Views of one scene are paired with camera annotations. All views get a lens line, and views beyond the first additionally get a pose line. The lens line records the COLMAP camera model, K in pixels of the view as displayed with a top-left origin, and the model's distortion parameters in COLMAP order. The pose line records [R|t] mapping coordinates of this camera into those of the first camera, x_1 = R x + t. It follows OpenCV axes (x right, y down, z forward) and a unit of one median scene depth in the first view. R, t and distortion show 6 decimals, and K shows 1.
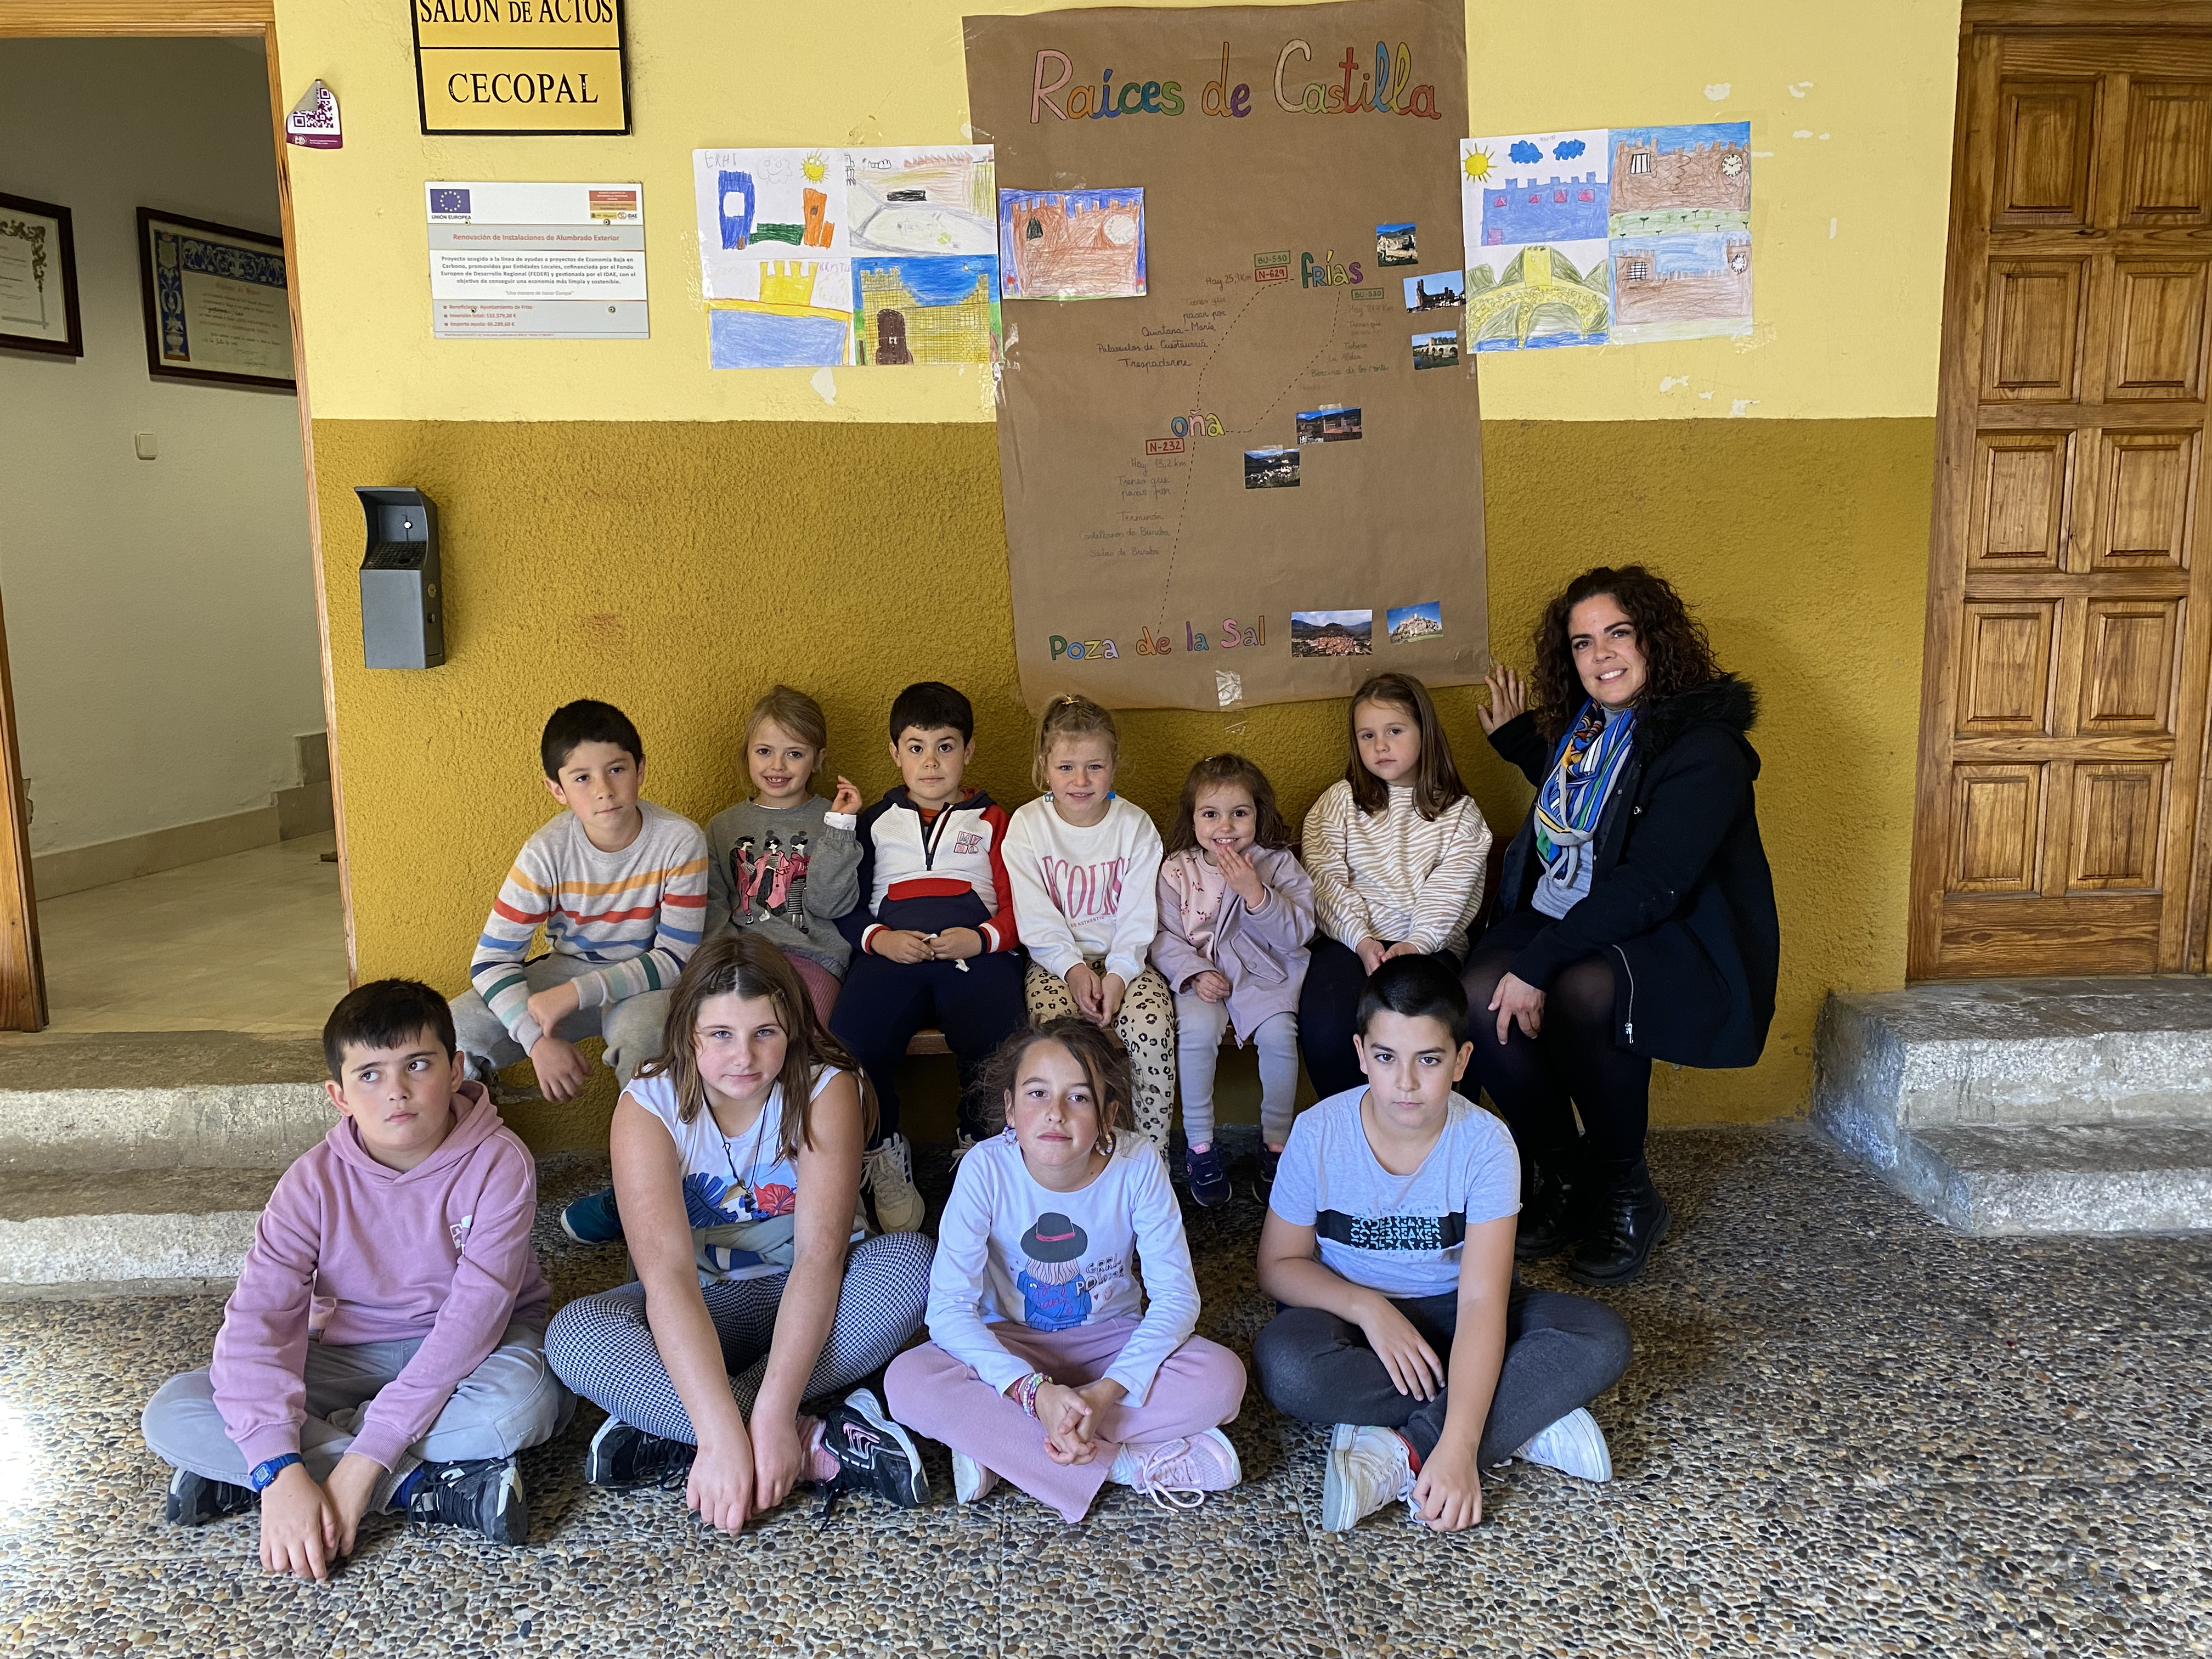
lens RADIAL K [[1681.7, 0, 1103.1], [0, 1681.7, 795.3], [0, 0, 1]] dist [0.015491, -0.007447]
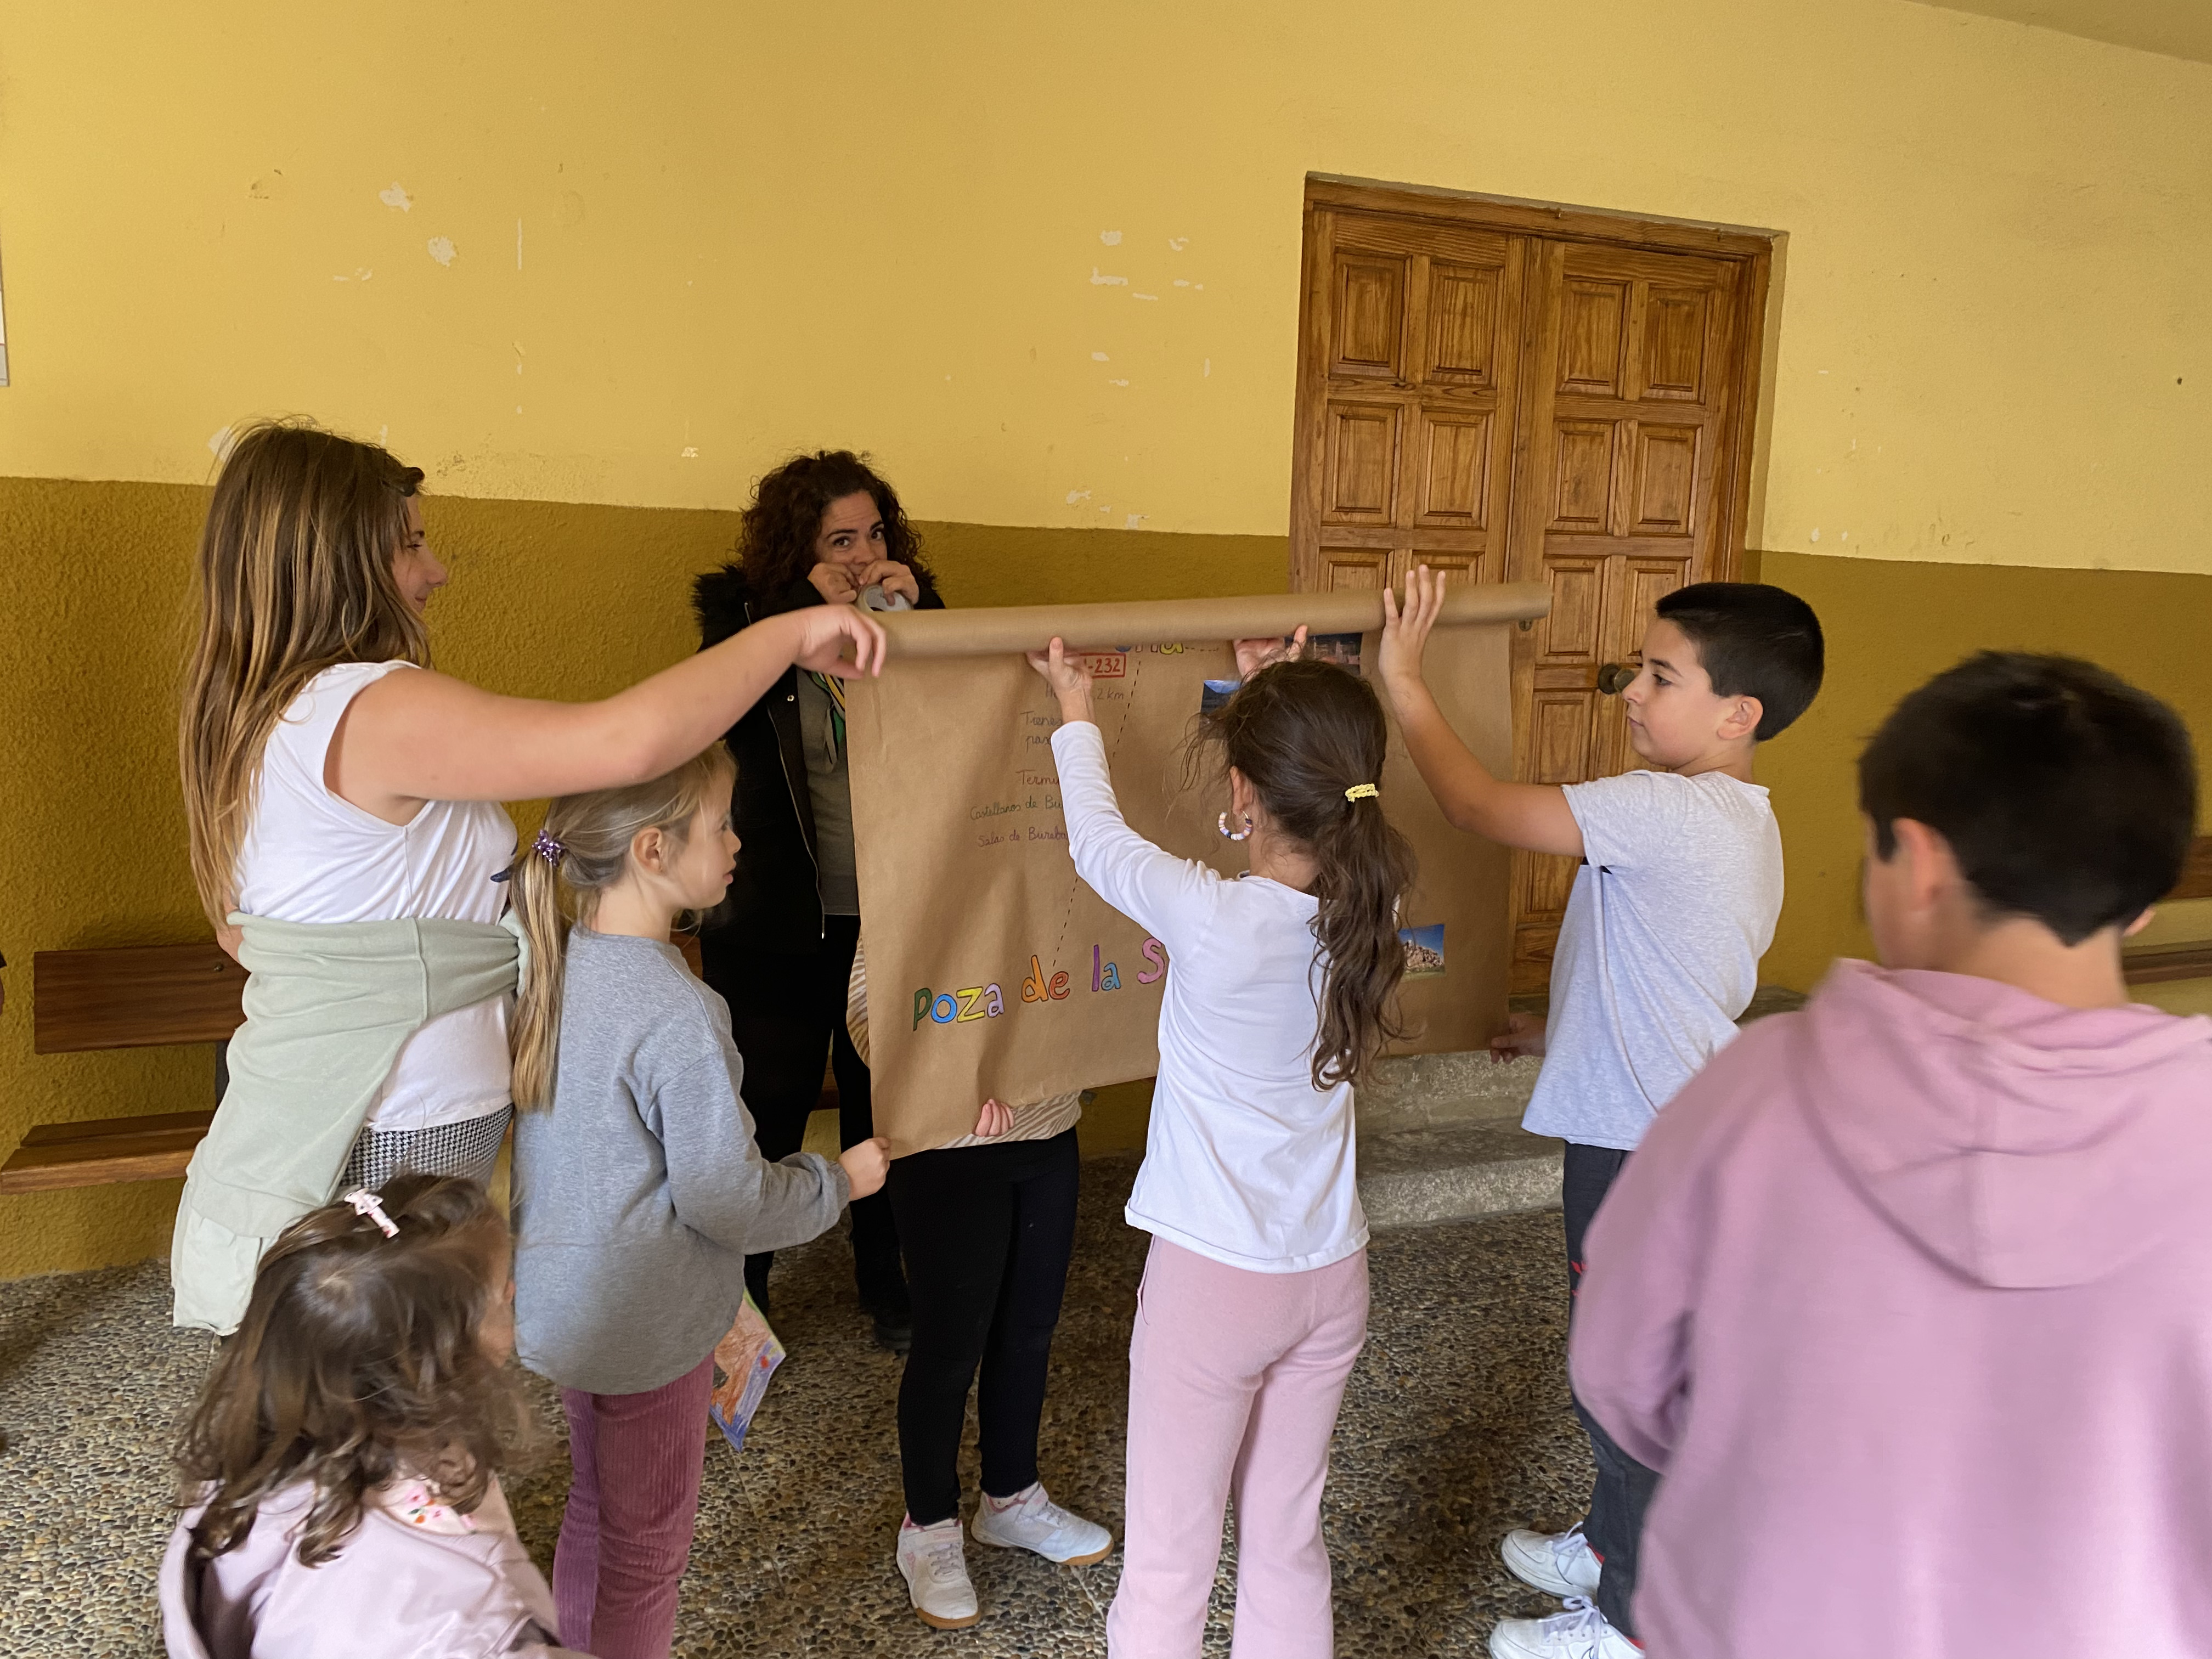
lens RADIAL K [[1651.6, 0, 1088.6], [0, 1651.6, 827.7], [0, 0, 1]] dist [0.139176, -0.358346]
pose [[0.942229, -0.014665, 0.334648, -0.027997], [0.013584, 0.999892, 0.005569, -0.031206], [-0.334693, -0.000701, 0.942327, -0.042703]]
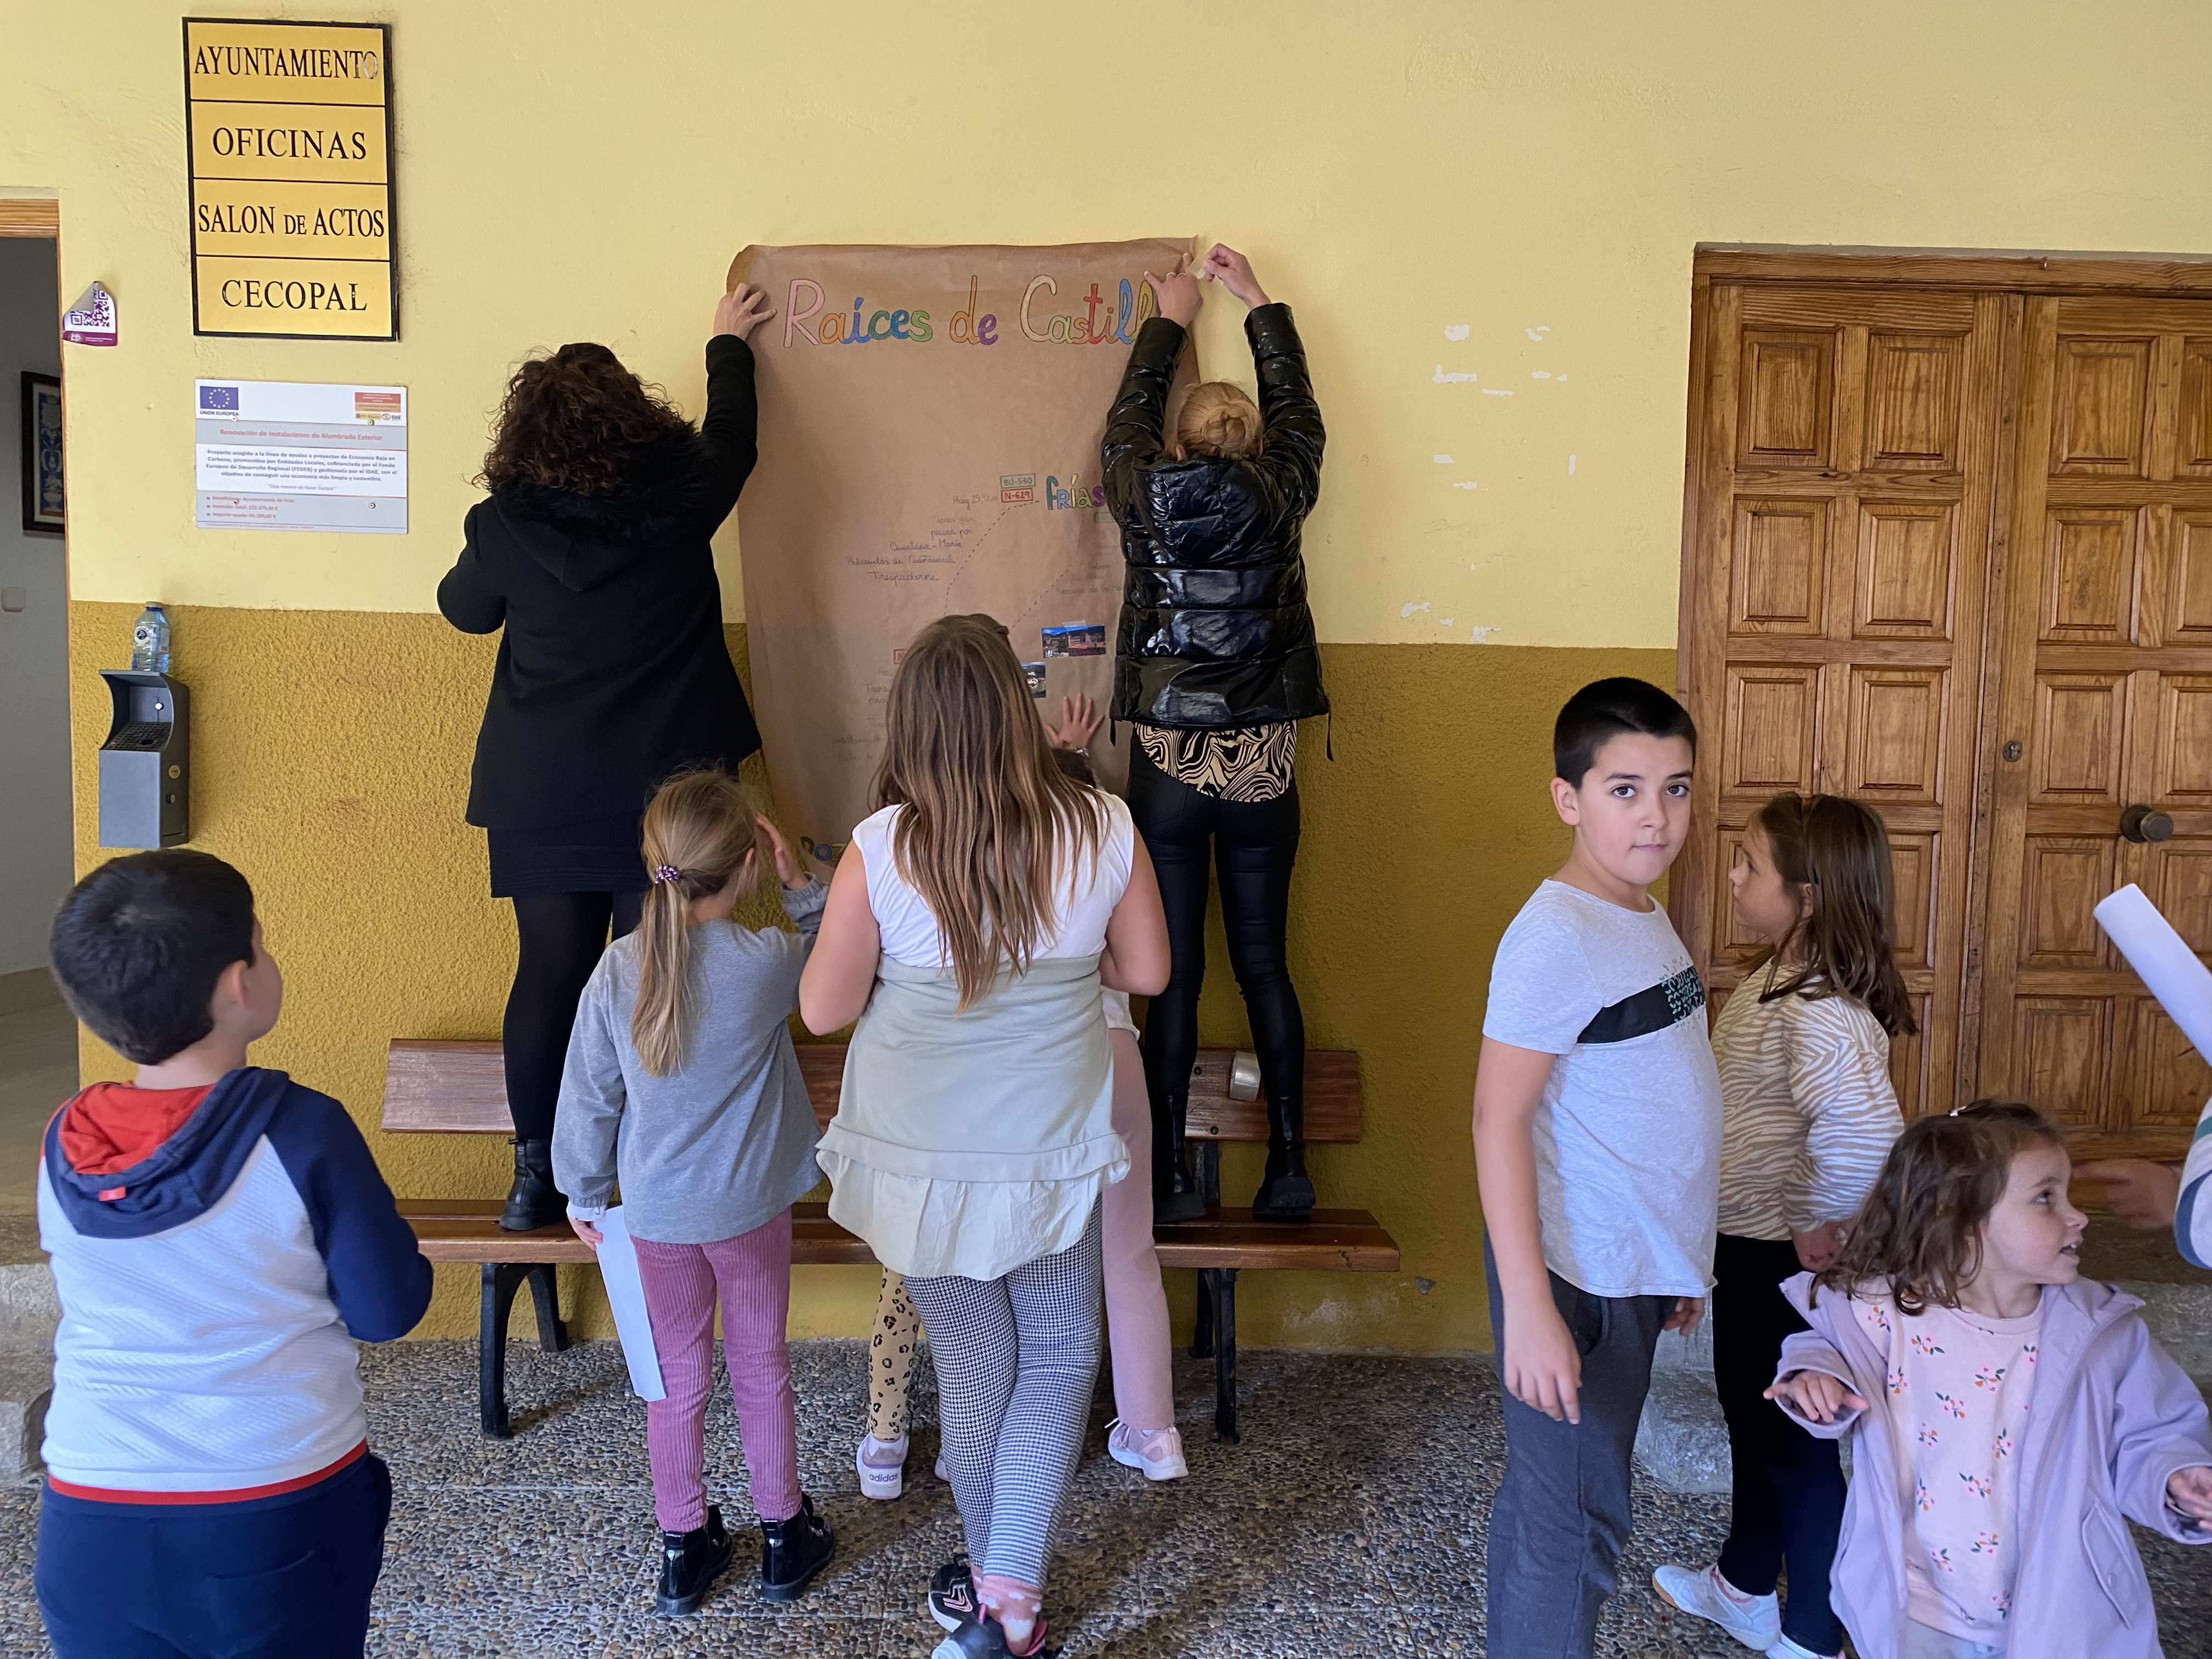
lens RADIAL K [[1673.0, 0, 1054.0], [0, 1673.0, 802.4], [0, 0, 1]] dist [0.013003, 0.007123]
pose [[0.999321, 0.034440, -0.013069, 0.142152], [-0.035402, 0.995965, -0.082466, -0.037792], [0.010176, 0.082872, 0.996508, 0.000135]]
